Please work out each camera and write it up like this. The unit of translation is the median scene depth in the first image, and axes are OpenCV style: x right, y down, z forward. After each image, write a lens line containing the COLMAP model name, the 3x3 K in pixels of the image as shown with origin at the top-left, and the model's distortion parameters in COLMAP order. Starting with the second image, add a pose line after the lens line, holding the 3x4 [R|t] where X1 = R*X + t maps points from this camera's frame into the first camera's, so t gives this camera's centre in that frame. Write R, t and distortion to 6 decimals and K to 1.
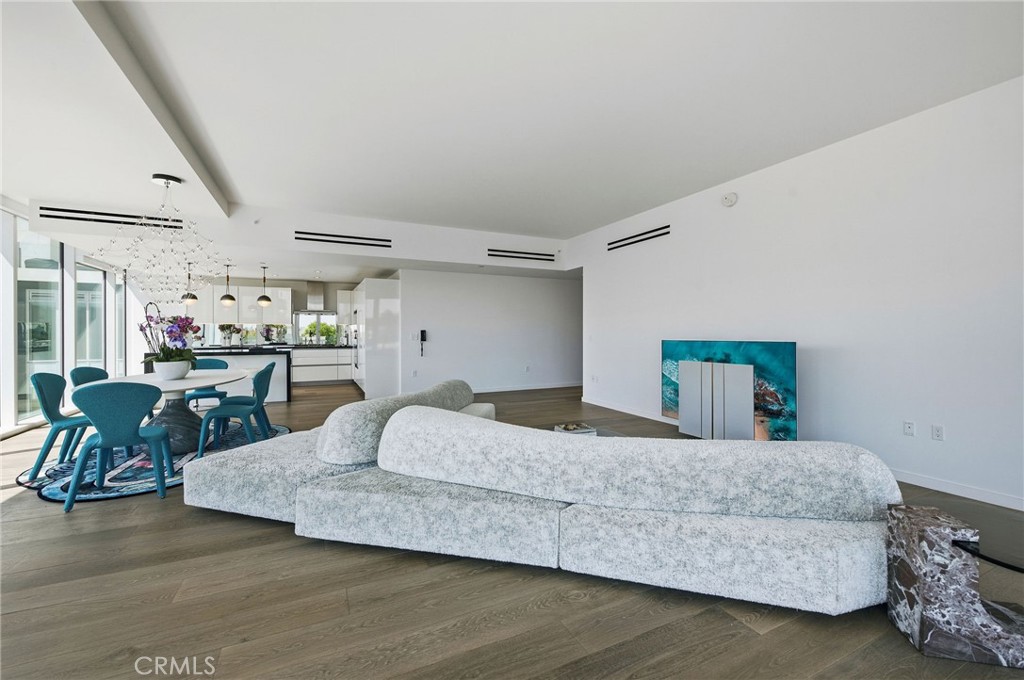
lens RADIAL K [[417.2, 0, 514.3], [0, 417.2, 334.7], [0, 0, 1]] dist [0.002289, 0.000097]
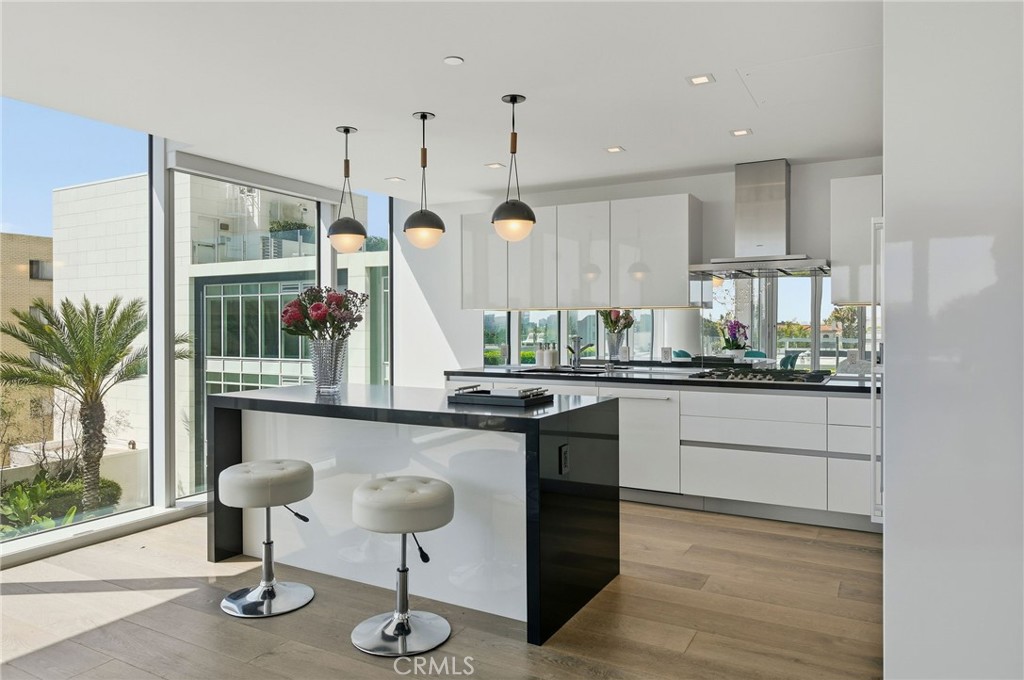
lens RADIAL K [[699.1, 0, 500.8], [0, 699.1, 332.0], [0, 0, 1]] dist [0.011080, -0.002114]
pose [[0.579633, 0.005228, -0.814861, -0.198030], [-0.004329, 0.999985, 0.003336, -0.007715], [0.814866, 0.001594, 0.579647, 0.633776]]
